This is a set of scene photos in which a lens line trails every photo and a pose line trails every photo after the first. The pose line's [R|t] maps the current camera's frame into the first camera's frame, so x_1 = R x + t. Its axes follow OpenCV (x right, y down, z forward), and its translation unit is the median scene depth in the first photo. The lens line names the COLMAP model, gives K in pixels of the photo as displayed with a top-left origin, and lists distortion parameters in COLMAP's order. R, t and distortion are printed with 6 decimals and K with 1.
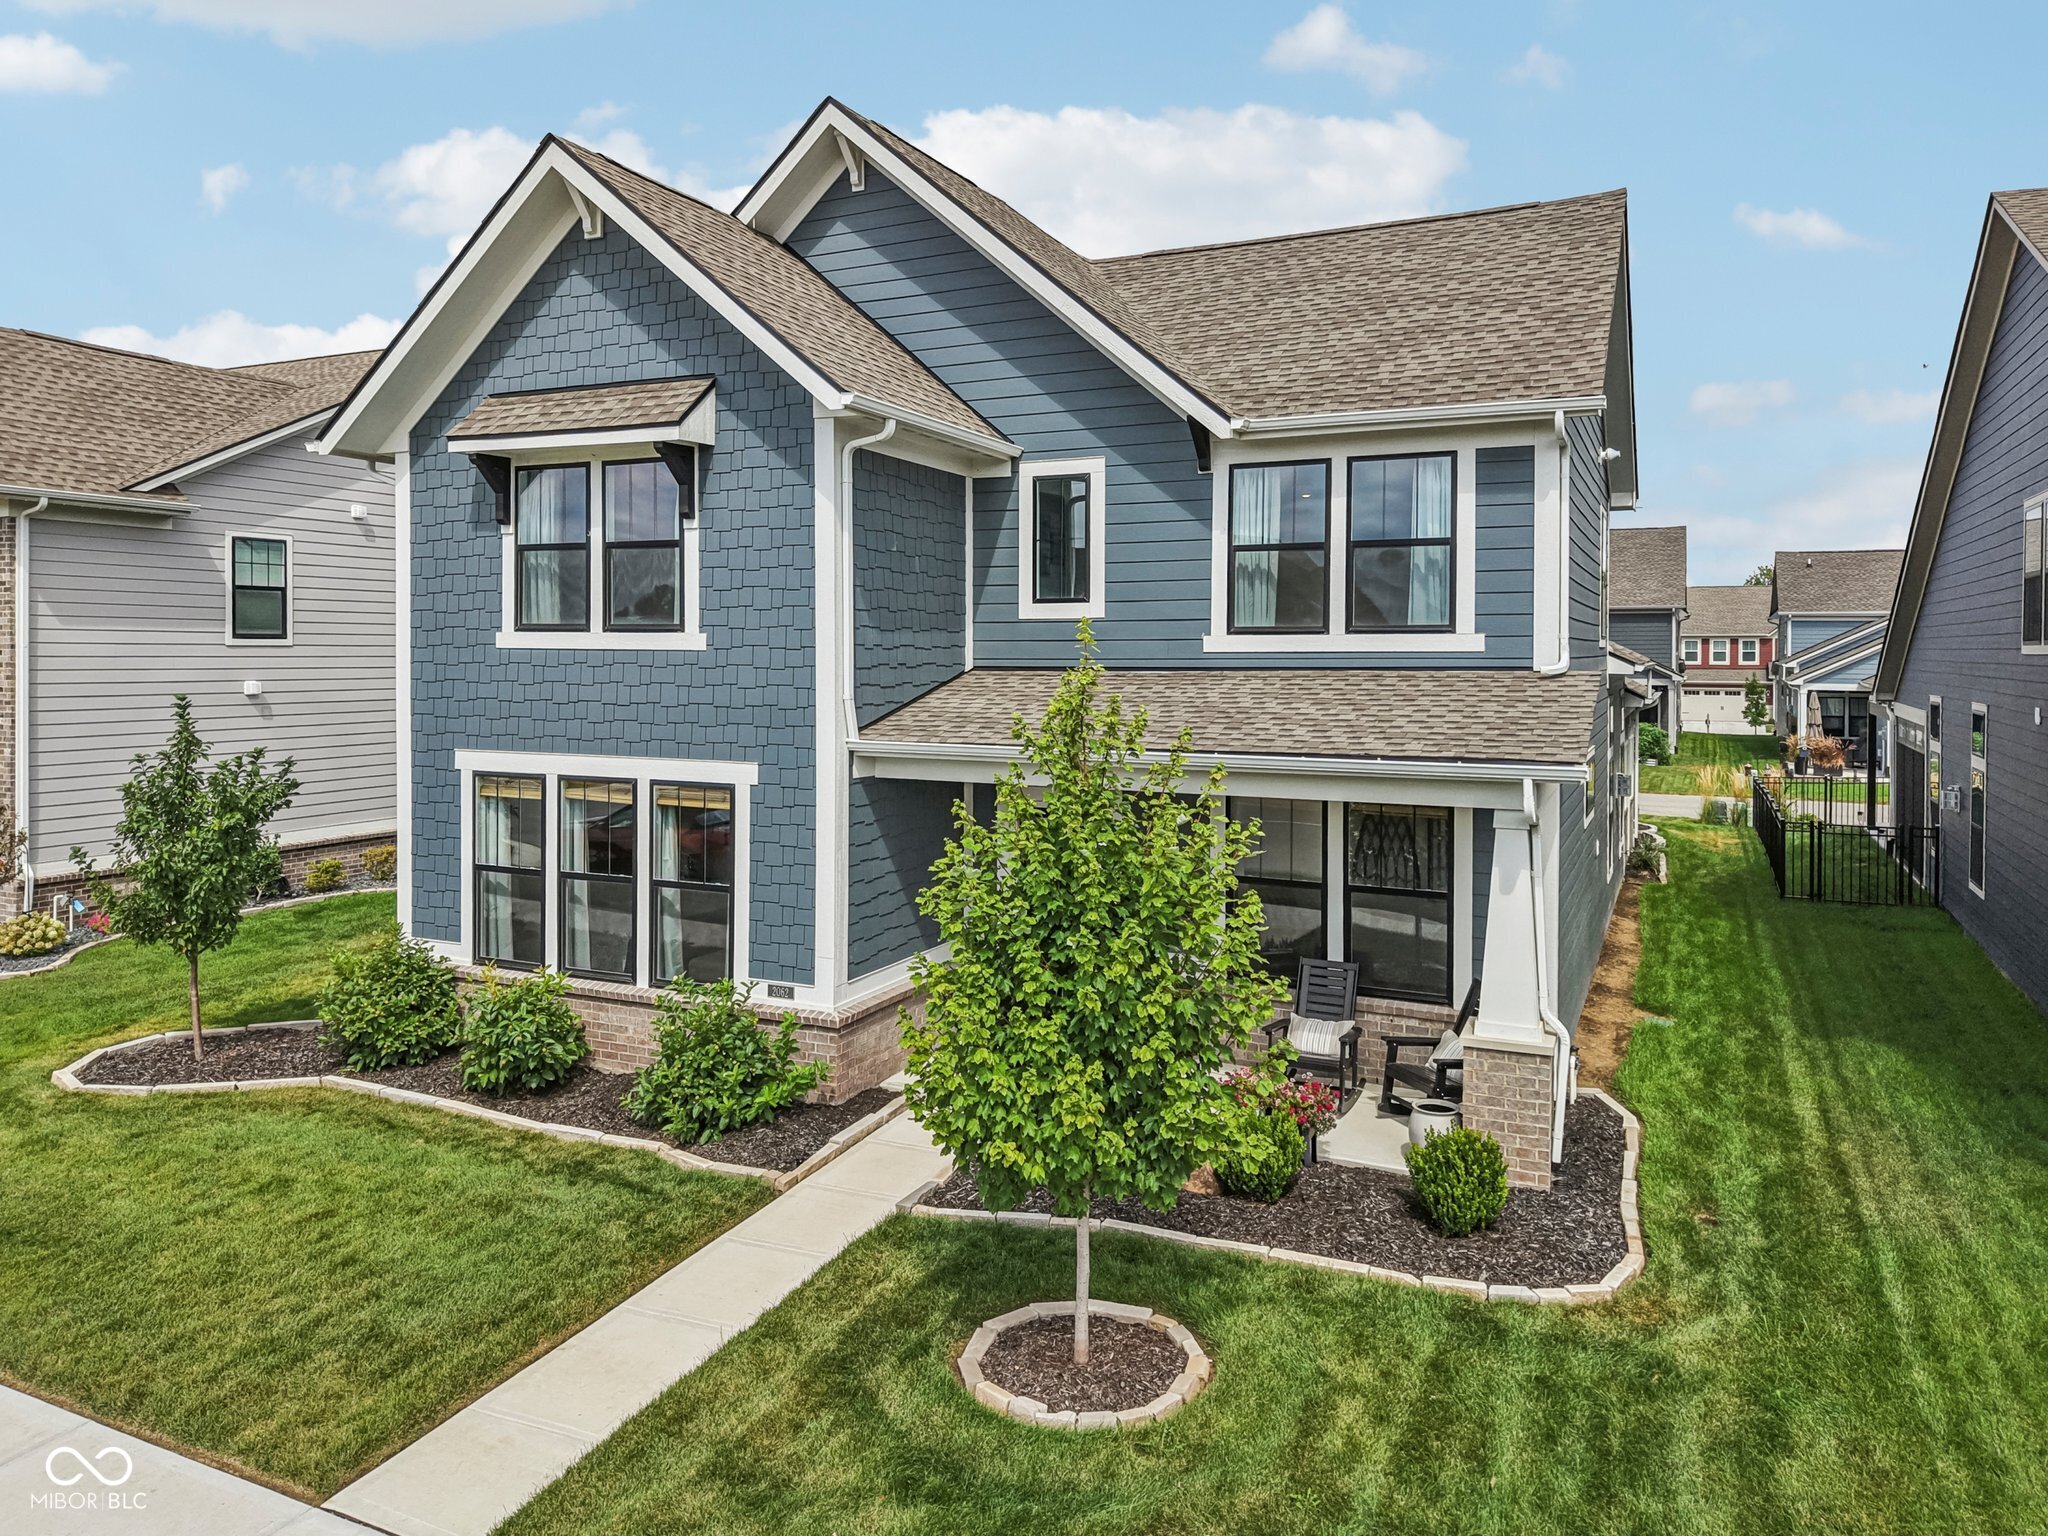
lens RADIAL K [[1410.7, 0, 1007.3], [0, 1410.7, 677.8], [0, 0, 1]] dist [0.011625, -0.004754]
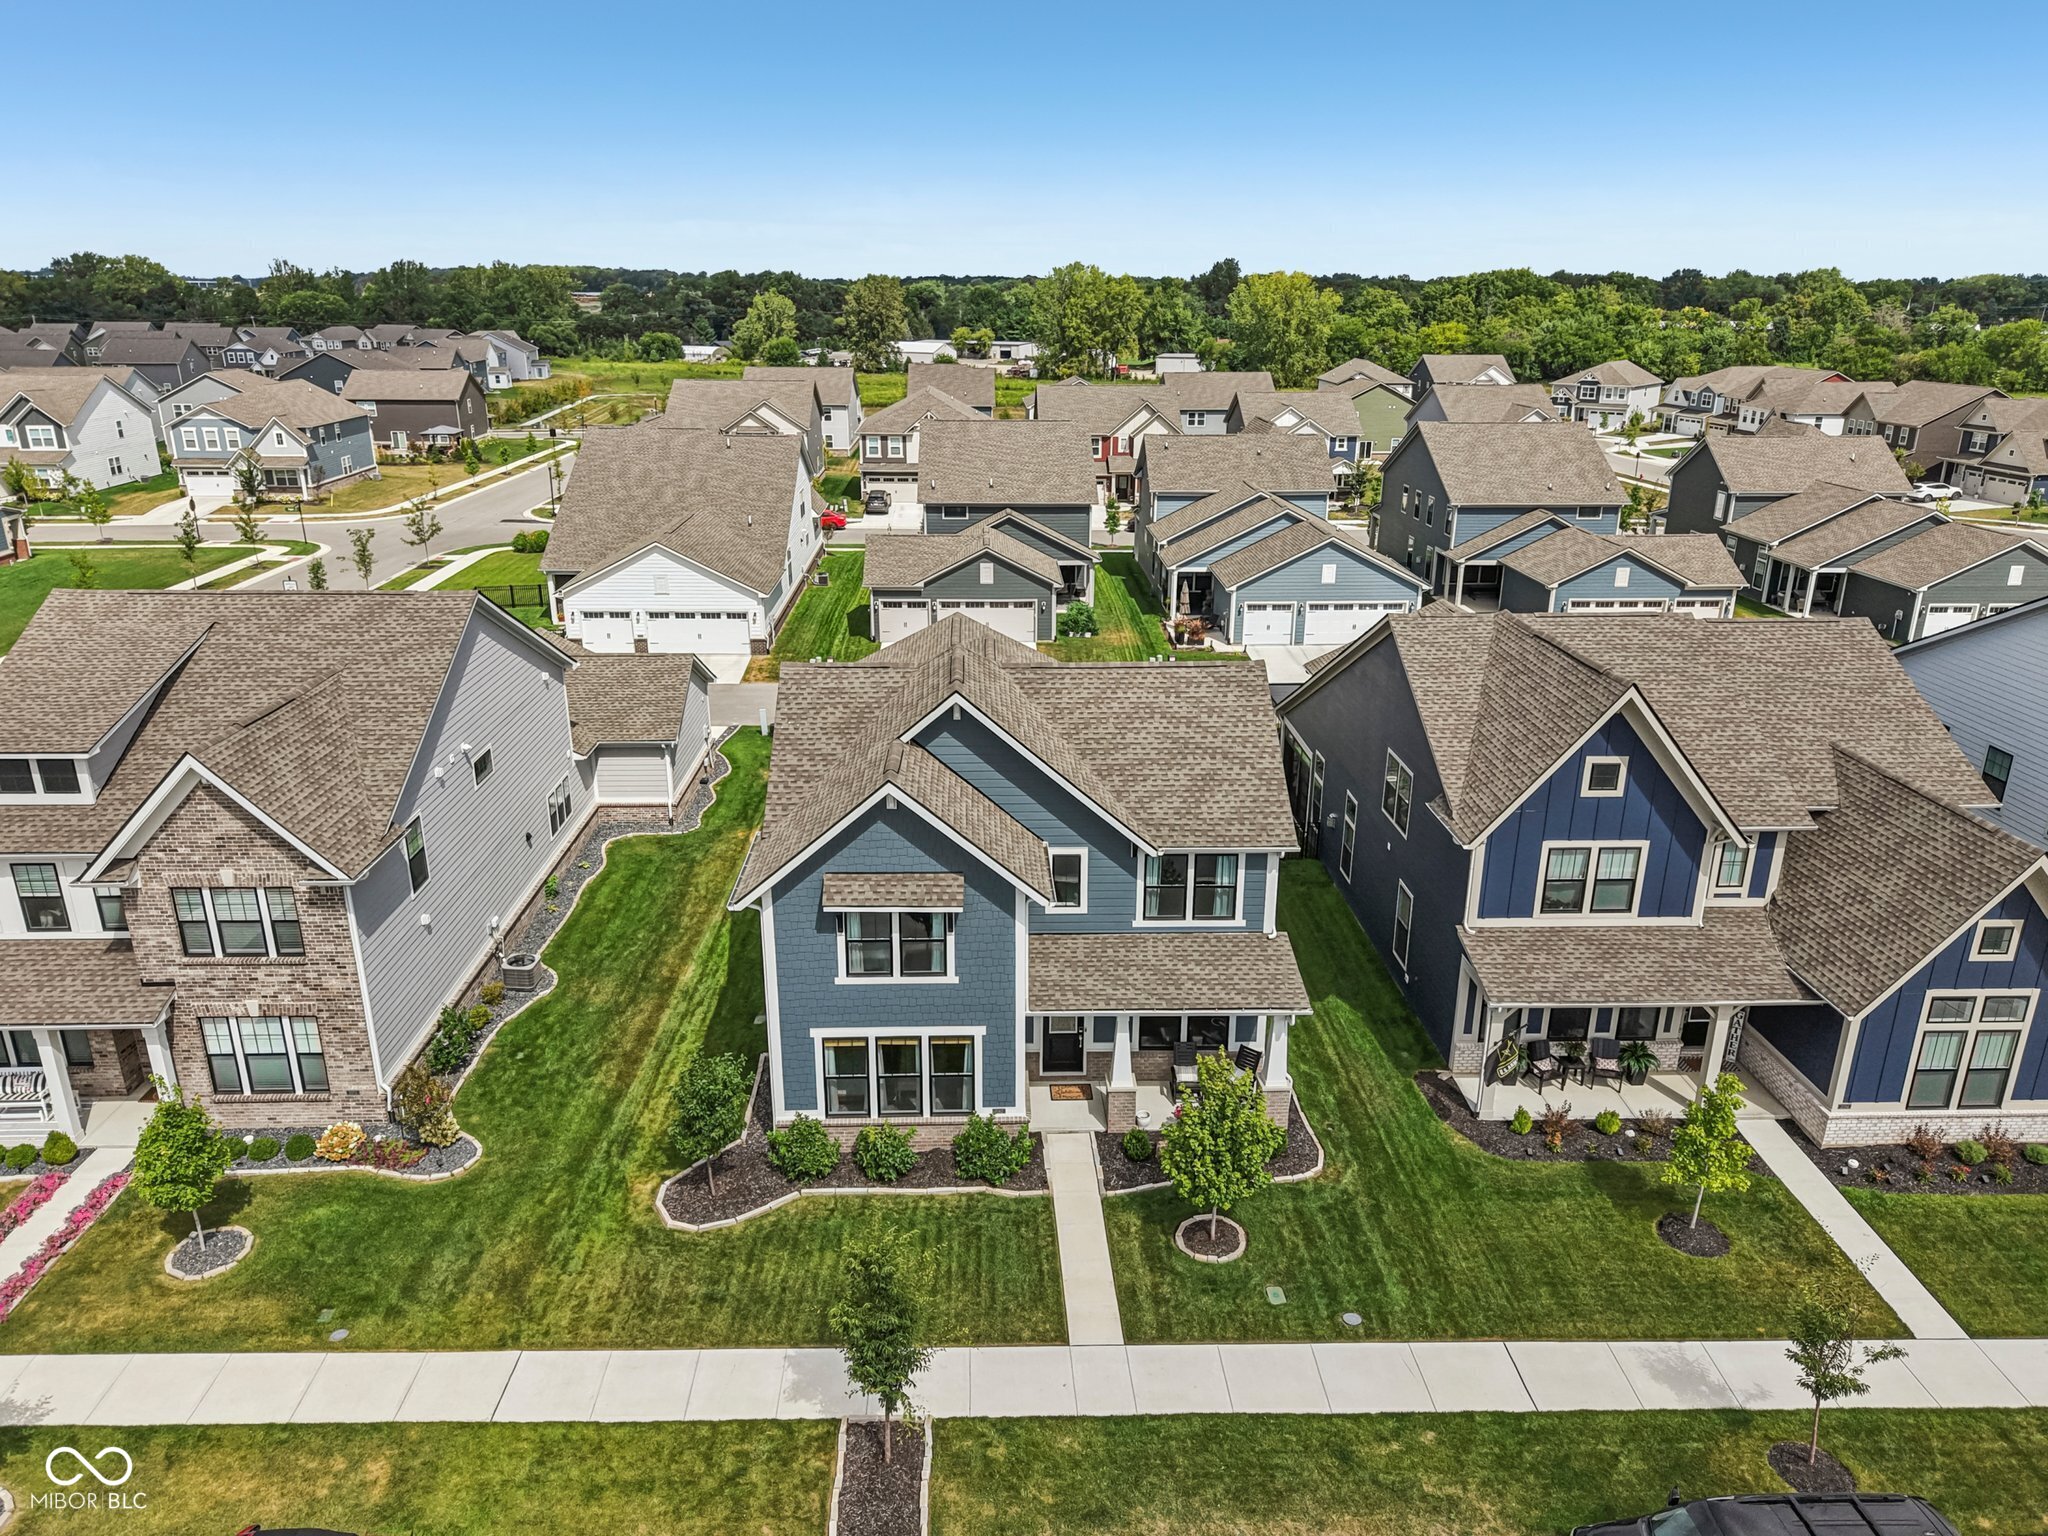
lens RADIAL K [[1366.6, 0, 1007.7], [0, 1366.6, 774.0], [0, 0, 1]] dist [0.017898, -0.008892]
pose [[0.891211, -0.150688, 0.427827, -1.052347], [0.011347, 0.950316, 0.311081, -1.042252], [-0.453447, -0.272384, 0.848642, -0.823153]]
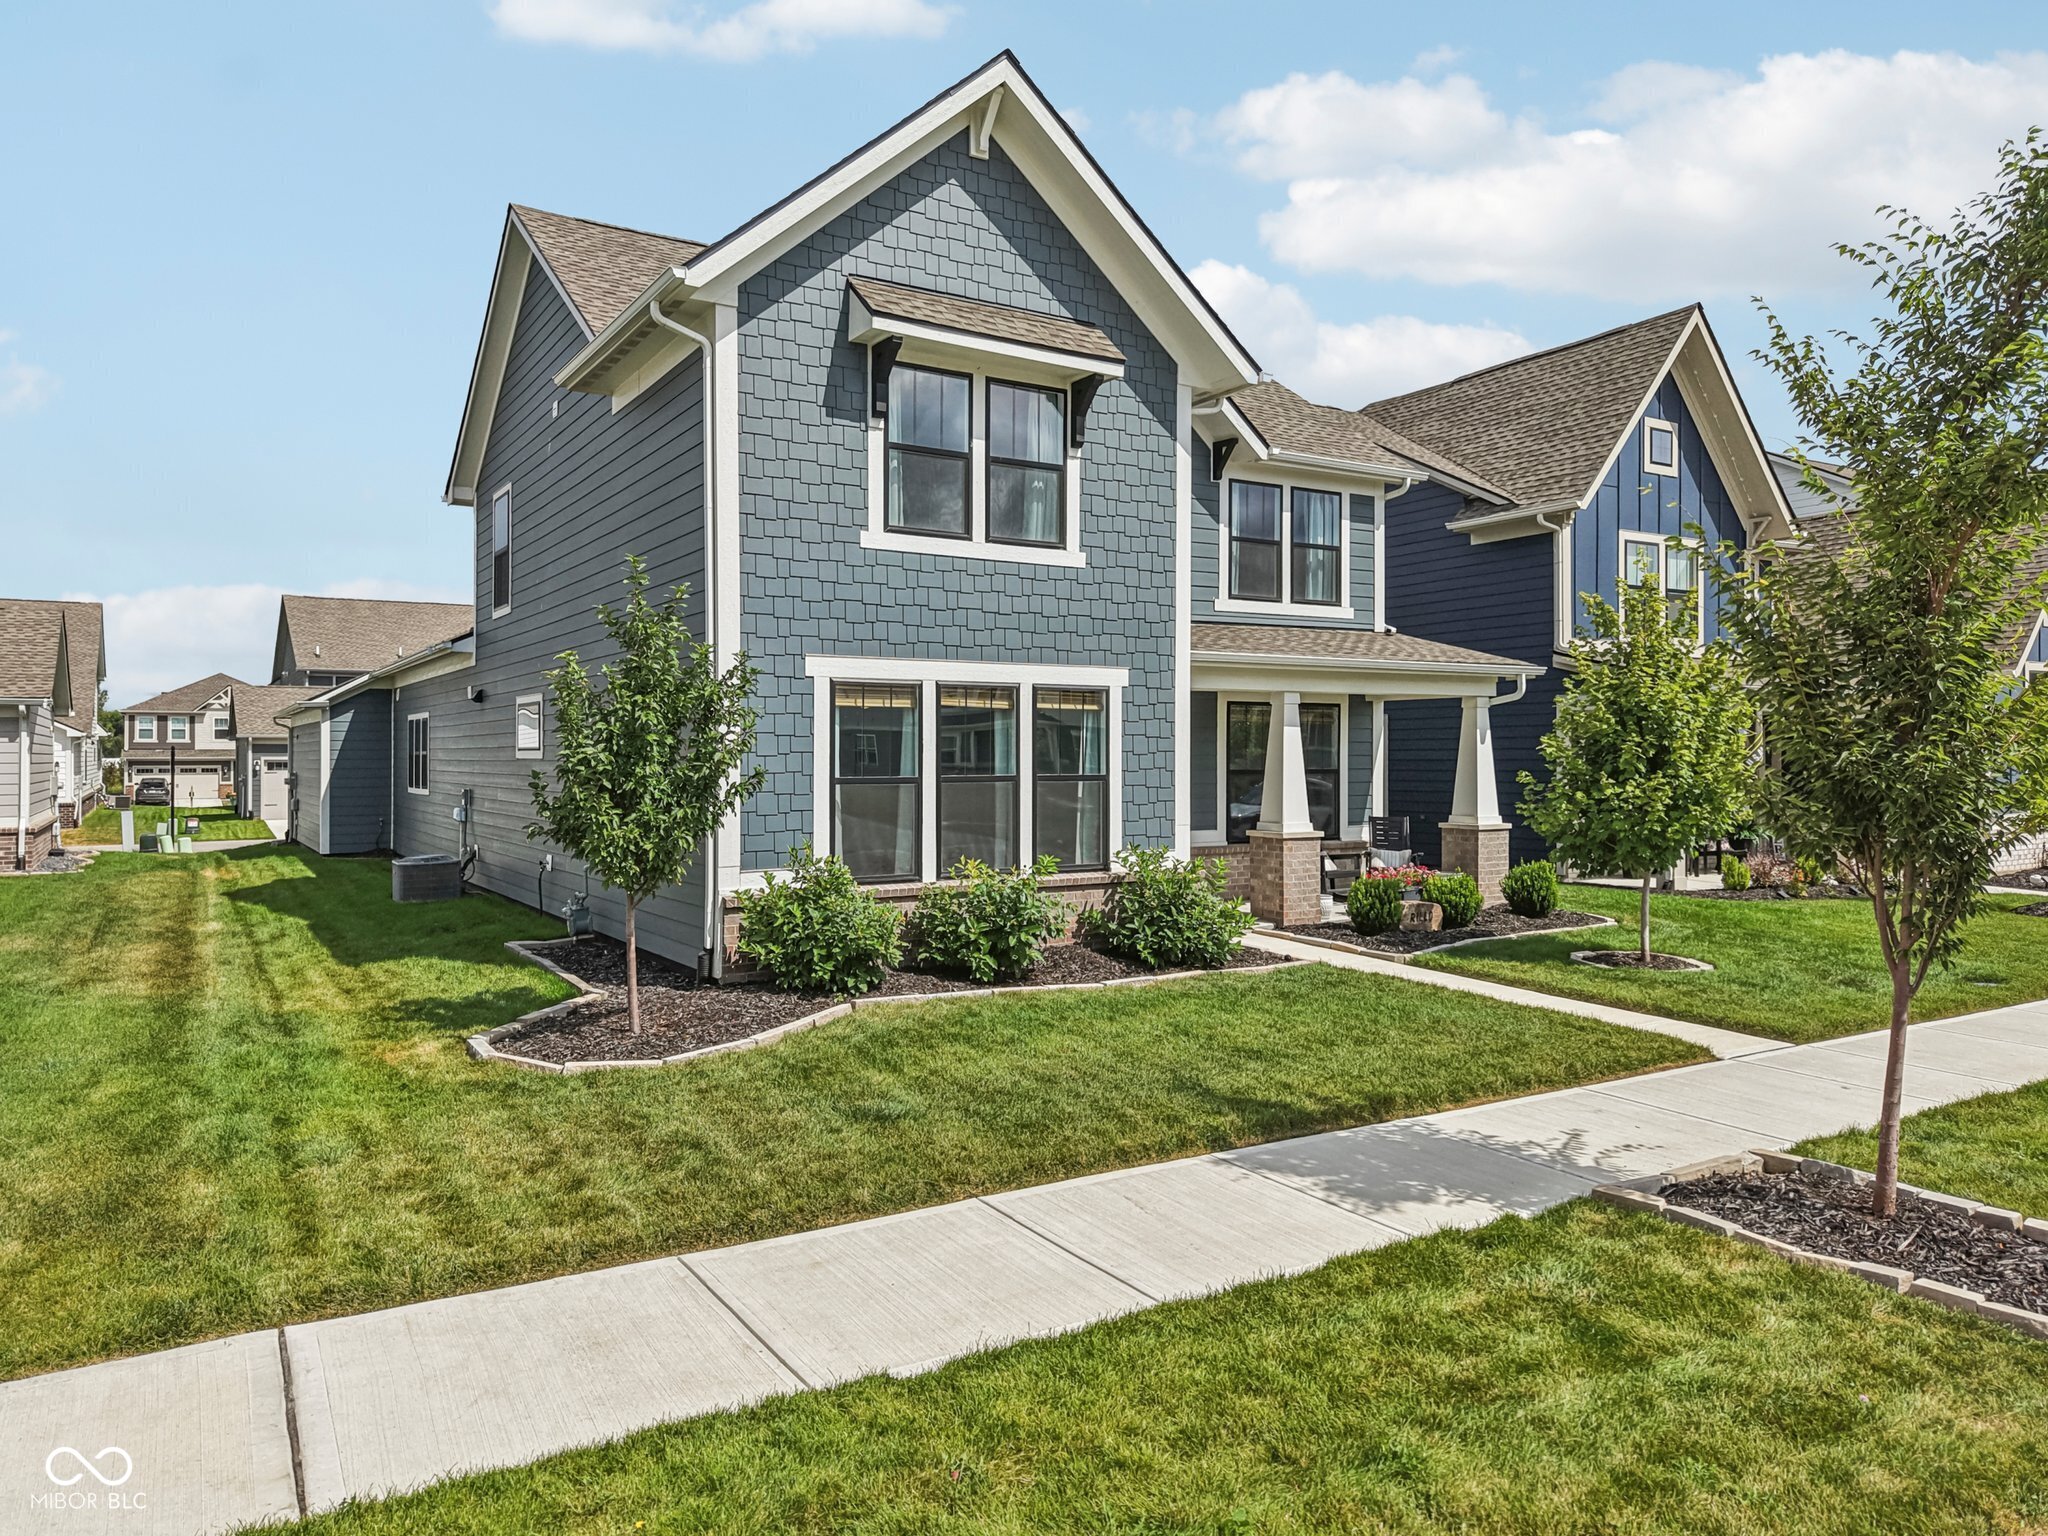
lens RADIAL K [[1369.4, 0, 1013.3], [0, 1369.4, 791.1], [0, 0, 1]] dist [0.013236, -0.007190]
pose [[0.540444, -0.026795, 0.840953, -1.194232], [0.020961, 0.999611, 0.018380, 0.140207], [-0.841119, 0.007694, 0.540795, 0.467098]]
